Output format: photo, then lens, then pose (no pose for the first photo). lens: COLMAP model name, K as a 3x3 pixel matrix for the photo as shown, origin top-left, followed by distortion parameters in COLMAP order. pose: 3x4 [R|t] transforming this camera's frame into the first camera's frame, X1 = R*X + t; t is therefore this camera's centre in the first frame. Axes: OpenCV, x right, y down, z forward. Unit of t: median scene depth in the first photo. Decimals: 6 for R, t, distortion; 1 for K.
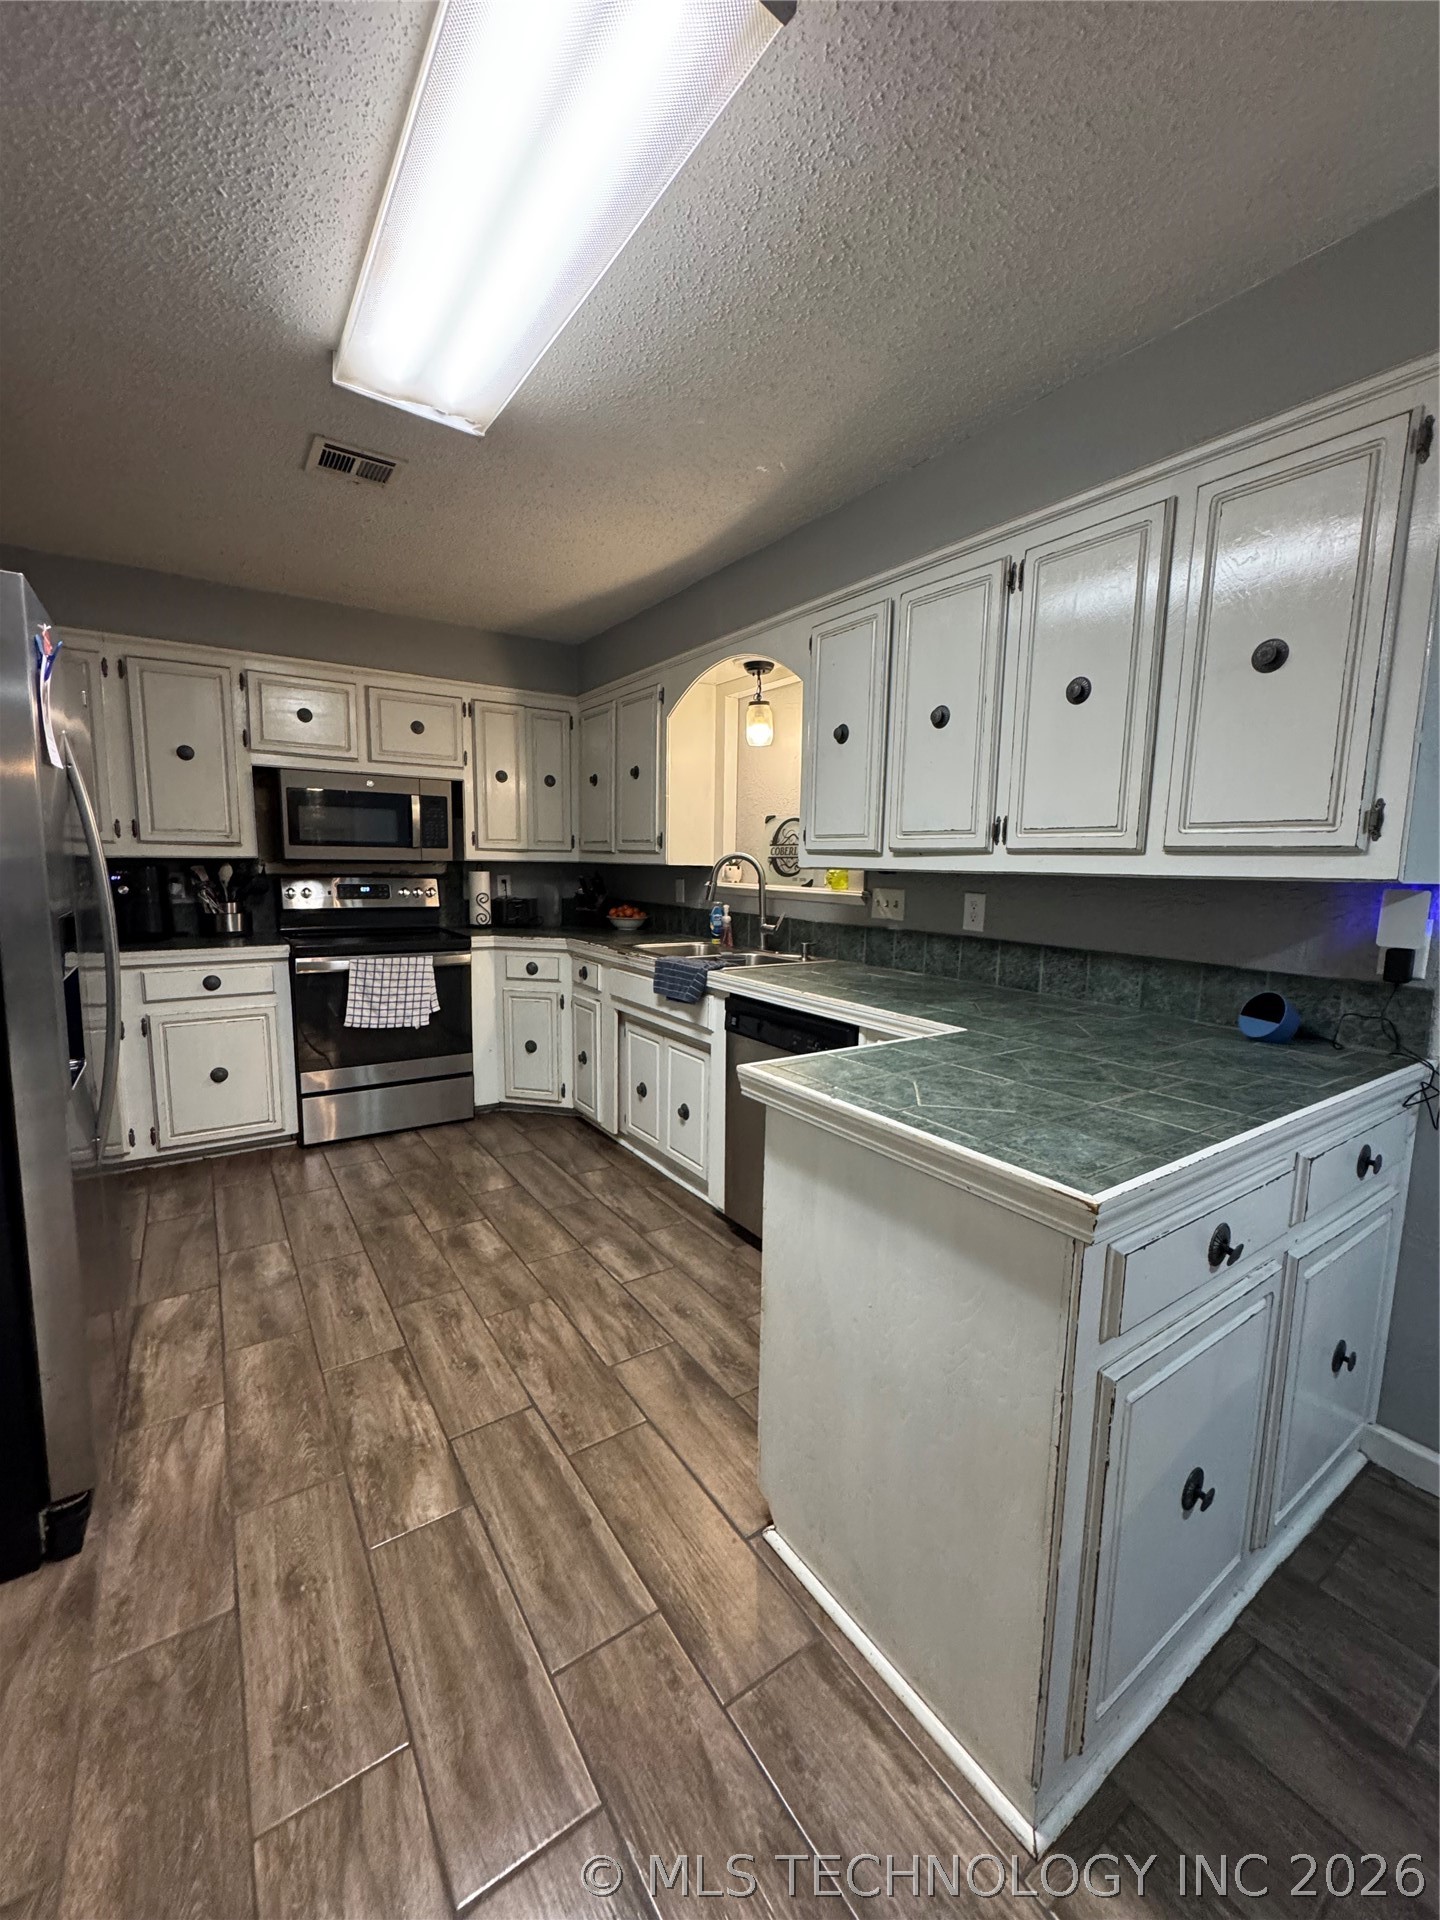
lens RADIAL K [[764.0, 0, 721.1], [0, 764.0, 956.4], [0, 0, 1]] dist [-0.005148, 0.000935]
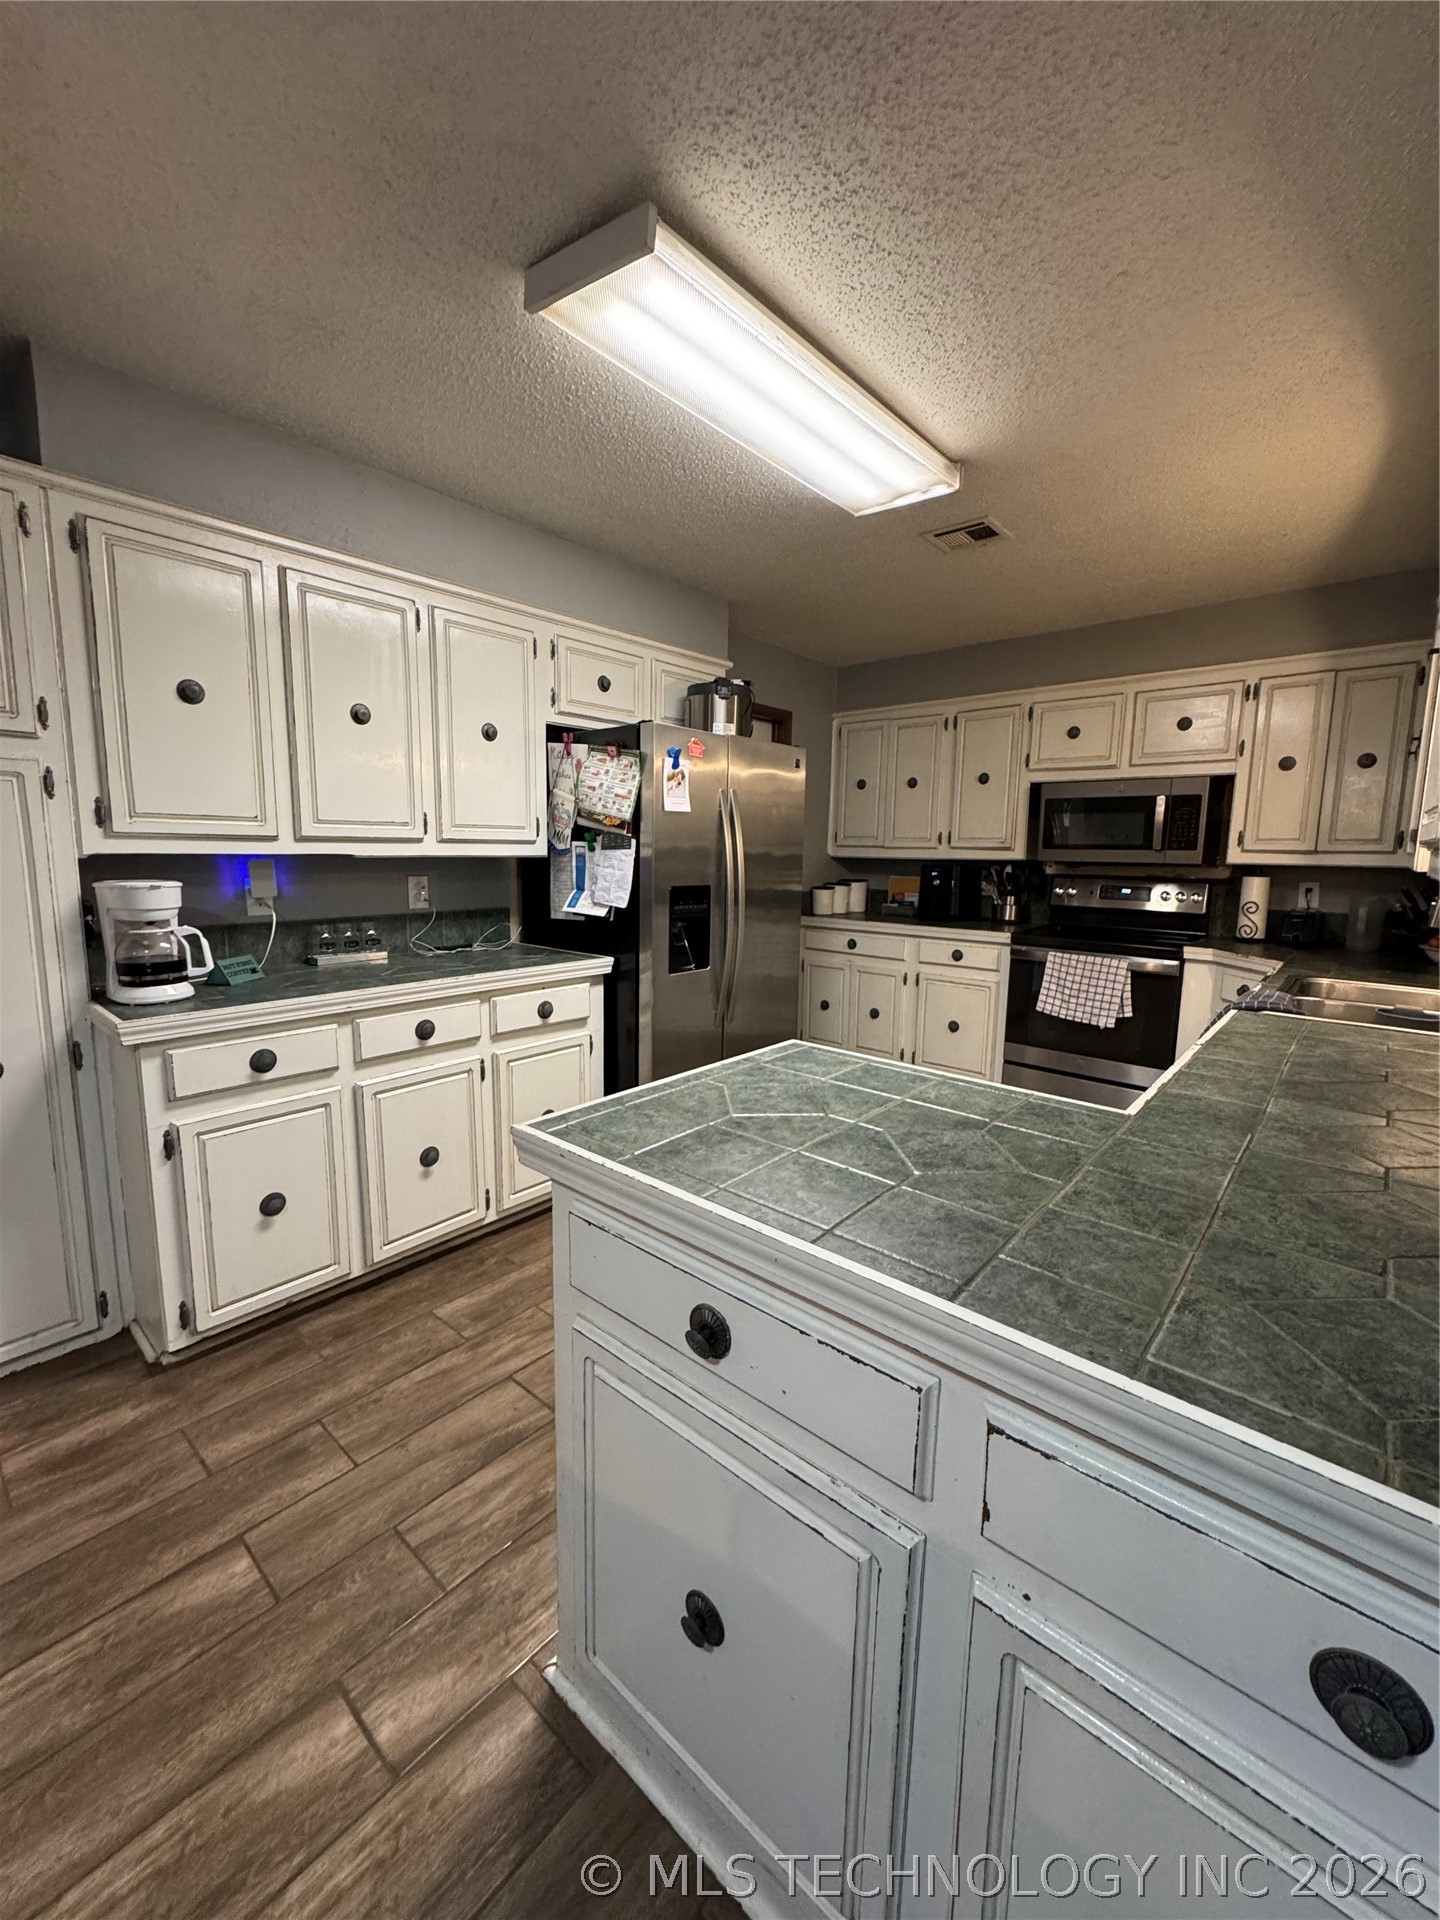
lens RADIAL K [[764.0, 0, 721.1], [0, 764.0, 956.4], [0, 0, 1]] dist [-0.005148, 0.000935]
pose [[0.256425, 0.122774, -0.958735, 0.436408], [-0.129036, 0.987370, 0.091929, -0.028287], [0.957912, 0.100139, 0.269029, 0.238488]]
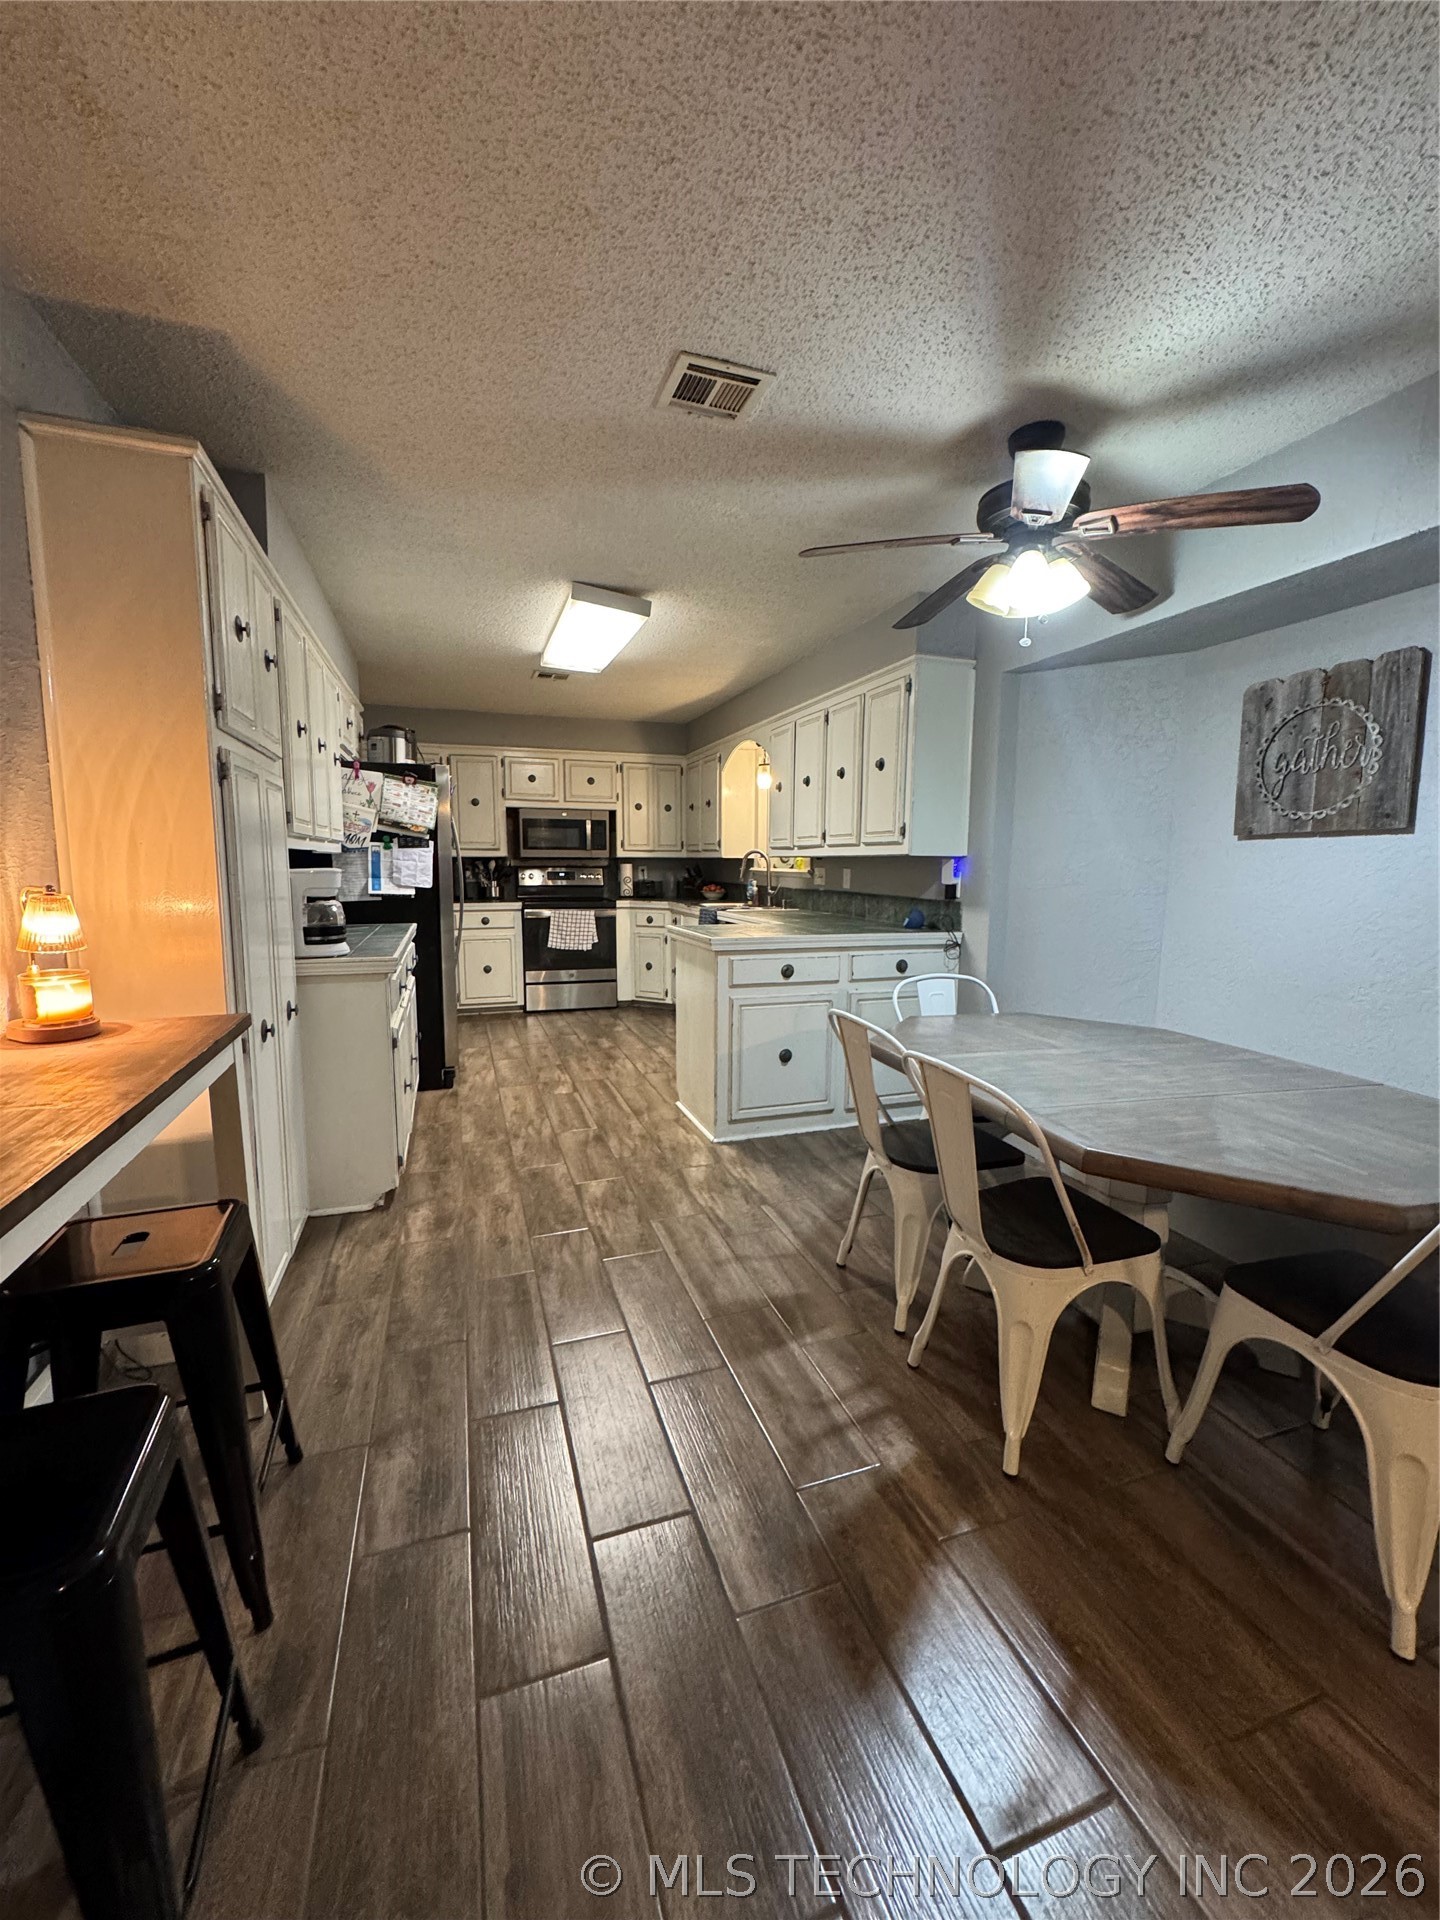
lens RADIAL K [[764.0, 0, 721.1], [0, 764.0, 956.4], [0, 0, 1]] dist [-0.005148, 0.000935]
pose [[0.965672, 0.020434, -0.258959, 0.378531], [-0.021309, 0.999773, -0.000572, 0.103241], [0.258888, 0.006071, 0.965888, -0.655926]]
